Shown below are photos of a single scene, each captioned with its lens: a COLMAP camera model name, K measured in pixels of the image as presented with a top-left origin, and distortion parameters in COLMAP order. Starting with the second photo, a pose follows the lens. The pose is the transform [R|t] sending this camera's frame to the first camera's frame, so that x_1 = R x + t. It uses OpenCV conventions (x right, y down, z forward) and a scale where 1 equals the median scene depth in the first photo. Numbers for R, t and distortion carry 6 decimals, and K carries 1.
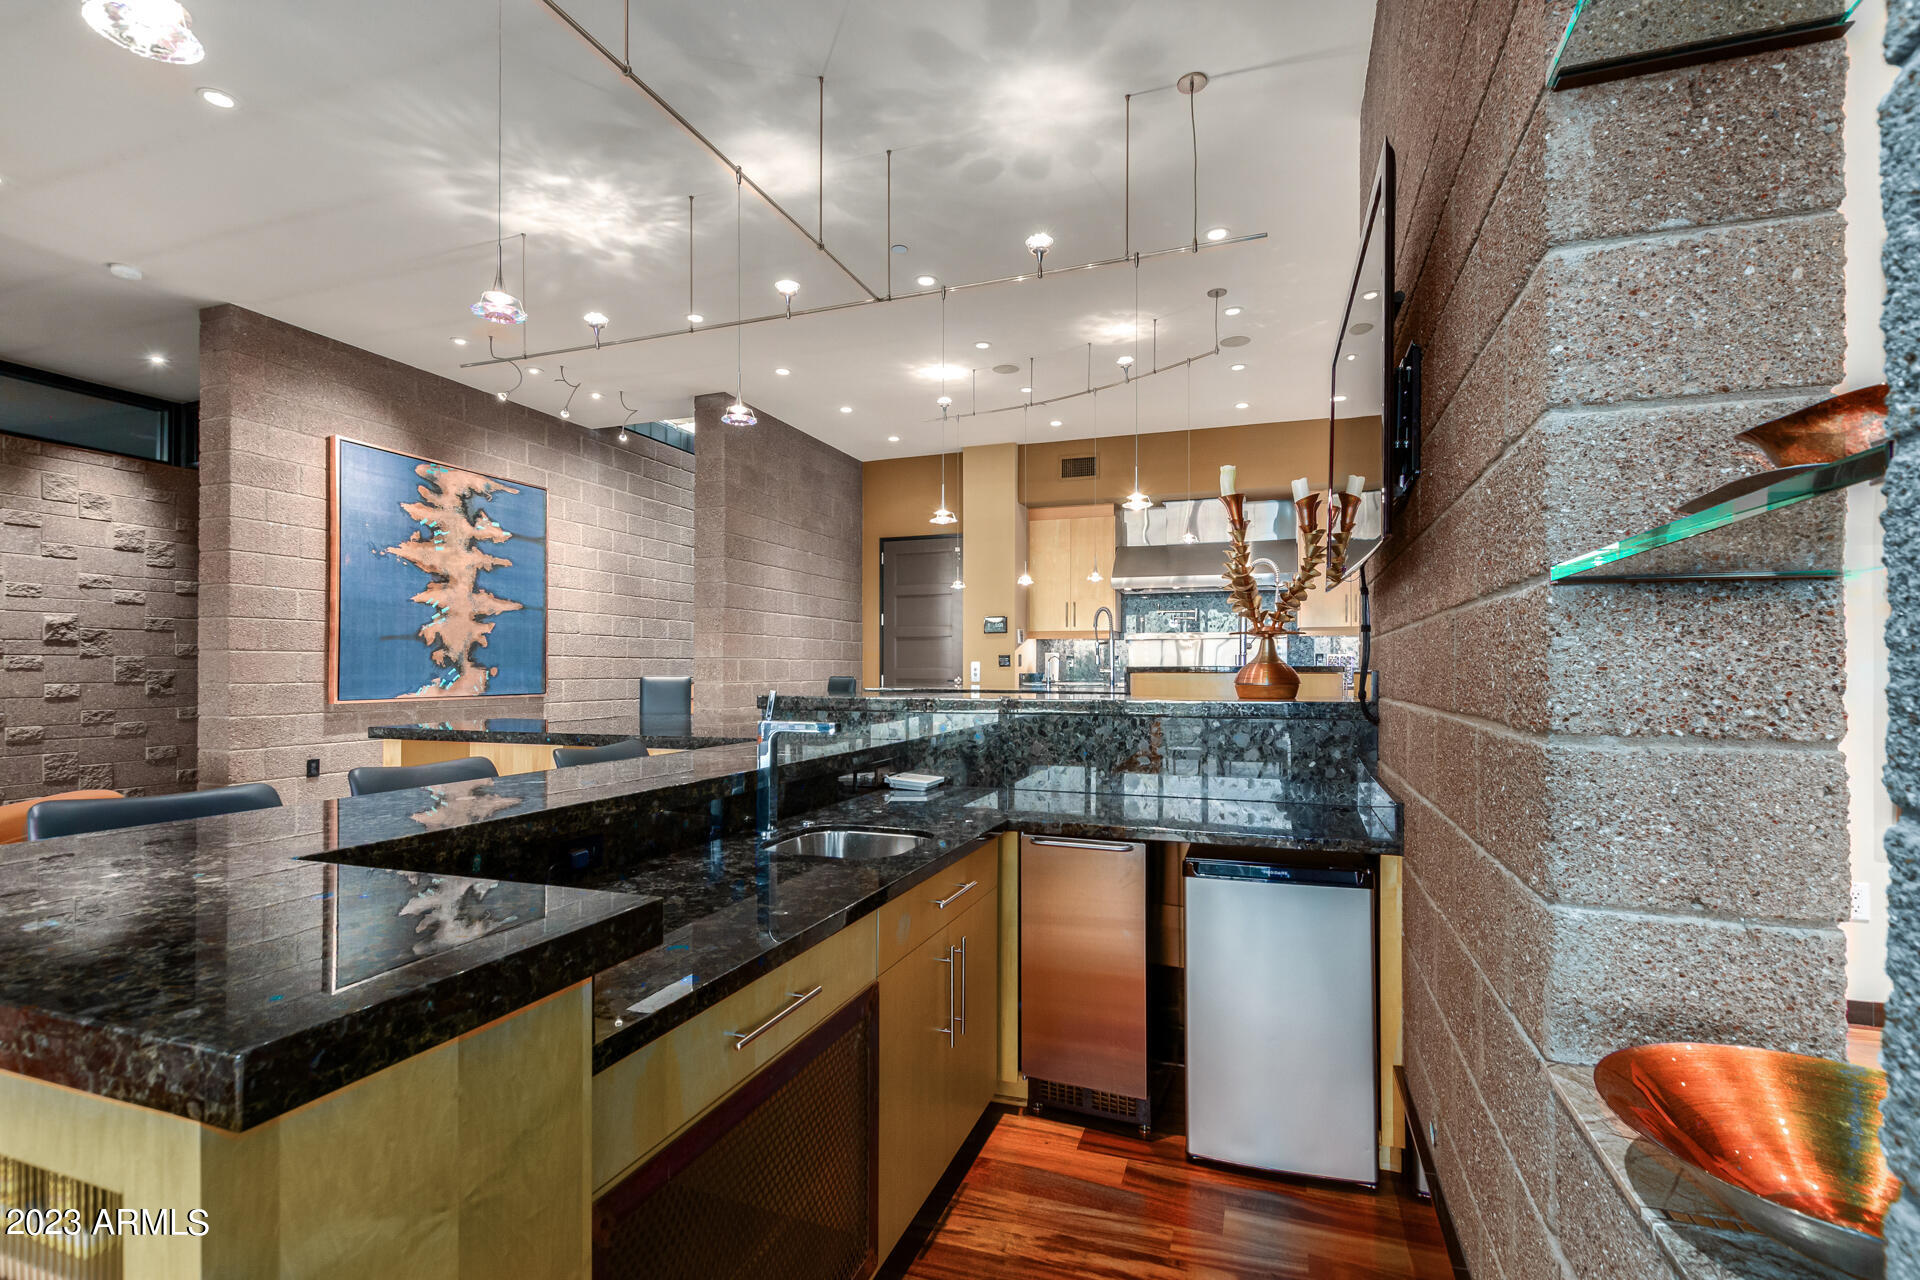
lens RADIAL K [[868.2, 0, 968.4], [0, 868.2, 652.1], [0, 0, 1]] dist [-0.000629, -0.000461]
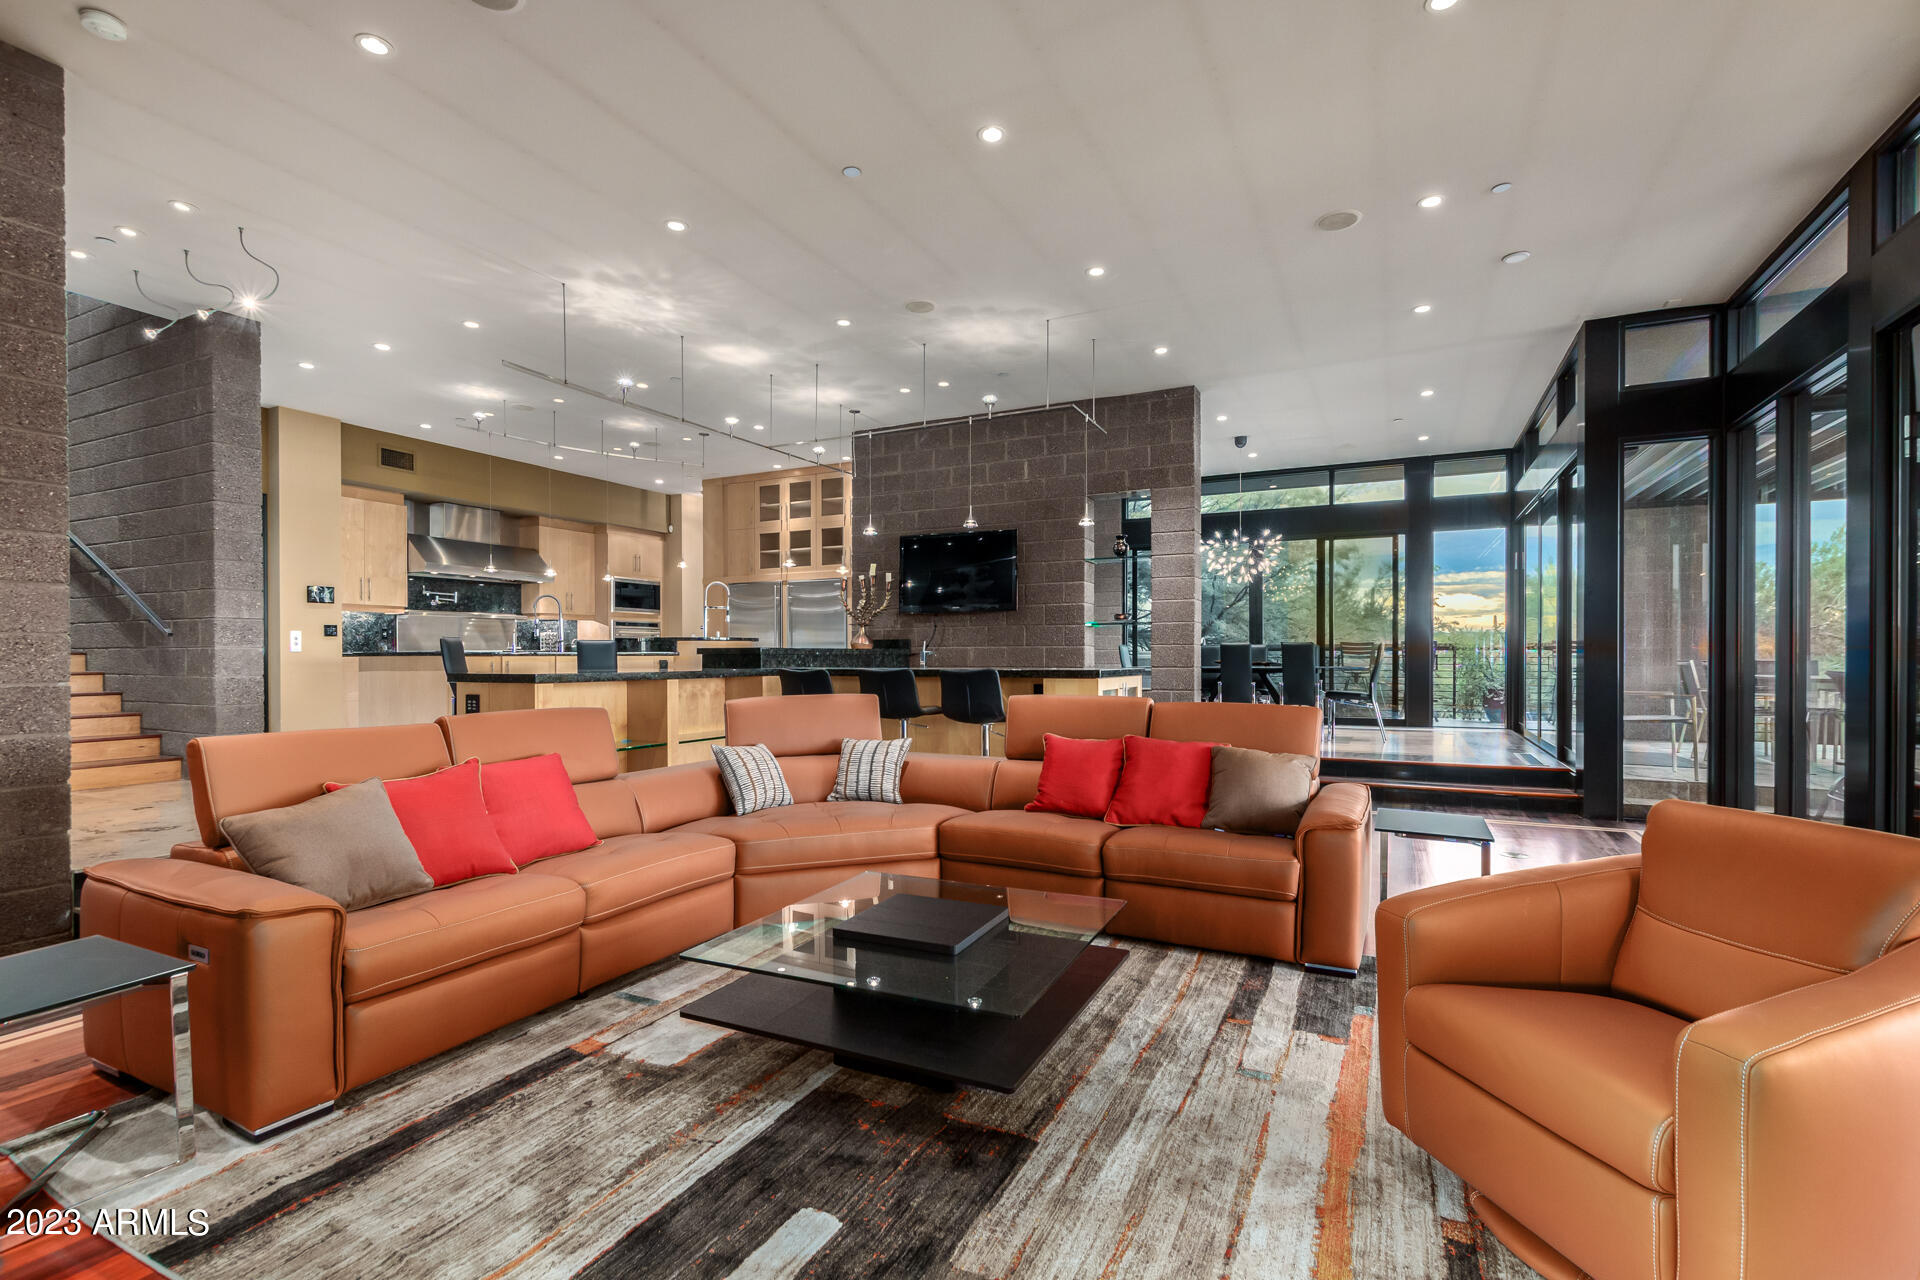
lens RADIAL K [[868.2, 0, 965.1], [0, 868.2, 656.1], [0, 0, 1]] dist [-0.000629, -0.000461]
pose [[0.120919, -0.000865, 0.992662, -1.940646], [-0.016622, 0.999858, 0.002896, 0.053930], [-0.992523, -0.016850, 0.120888, 0.294390]]
